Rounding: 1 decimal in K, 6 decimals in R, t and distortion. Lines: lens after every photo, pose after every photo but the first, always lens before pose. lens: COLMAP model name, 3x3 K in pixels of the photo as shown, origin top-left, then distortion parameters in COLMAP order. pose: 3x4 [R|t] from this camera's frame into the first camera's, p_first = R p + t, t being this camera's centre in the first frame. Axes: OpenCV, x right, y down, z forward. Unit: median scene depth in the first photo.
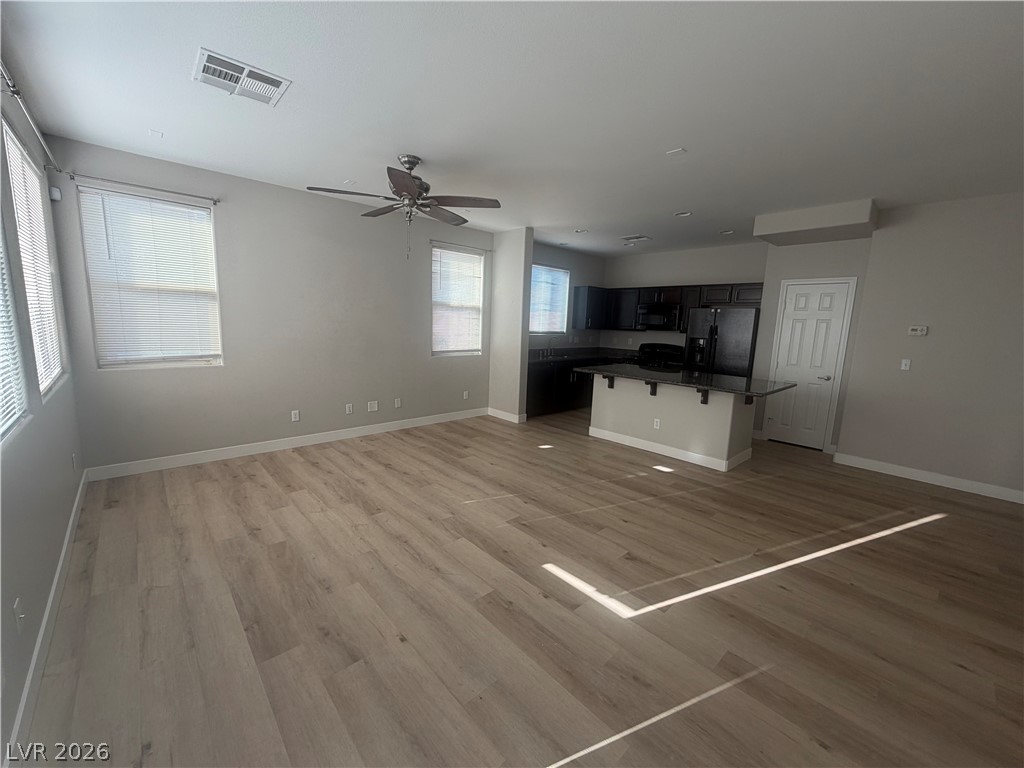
lens RADIAL K [[407.9, 0, 509.7], [0, 407.9, 385.0], [0, 0, 1]] dist [0.000144, -0.000217]
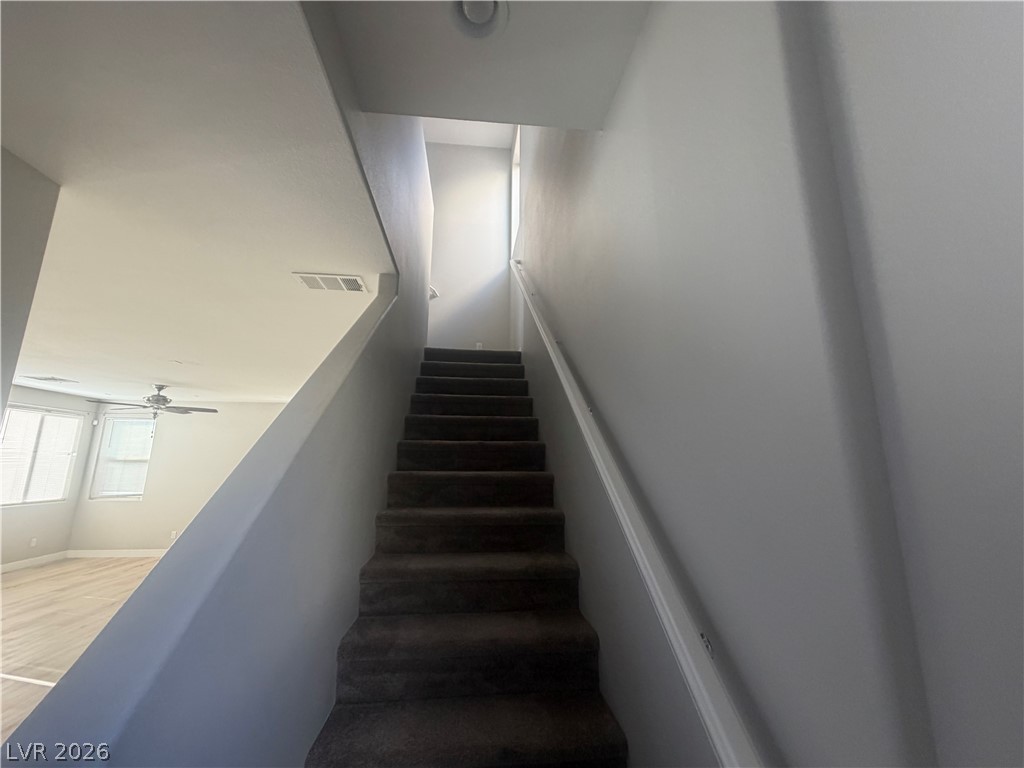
lens RADIAL K [[407.9, 0, 509.7], [0, 407.9, 385.0], [0, 0, 1]] dist [0.000144, -0.000217]
pose [[0.803279, -0.154026, -0.575342, 1.683112], [-0.065970, 0.937031, -0.342960, -0.013612], [0.591938, 0.313448, 0.742536, 0.450960]]
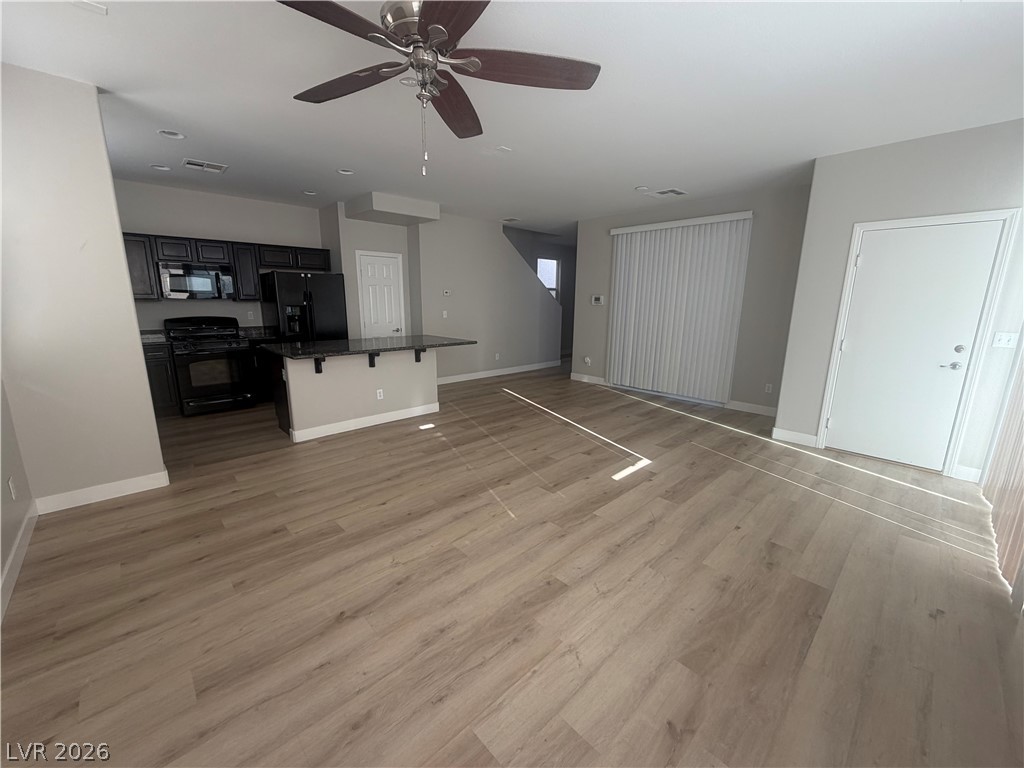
lens RADIAL K [[407.9, 0, 509.7], [0, 407.9, 385.0], [0, 0, 1]] dist [0.000144, -0.000217]
pose [[-0.015878, -0.240586, 0.970498, -0.682839], [0.146869, 0.959531, 0.240270, -0.134840], [-0.989028, 0.146352, 0.020099, 0.769149]]
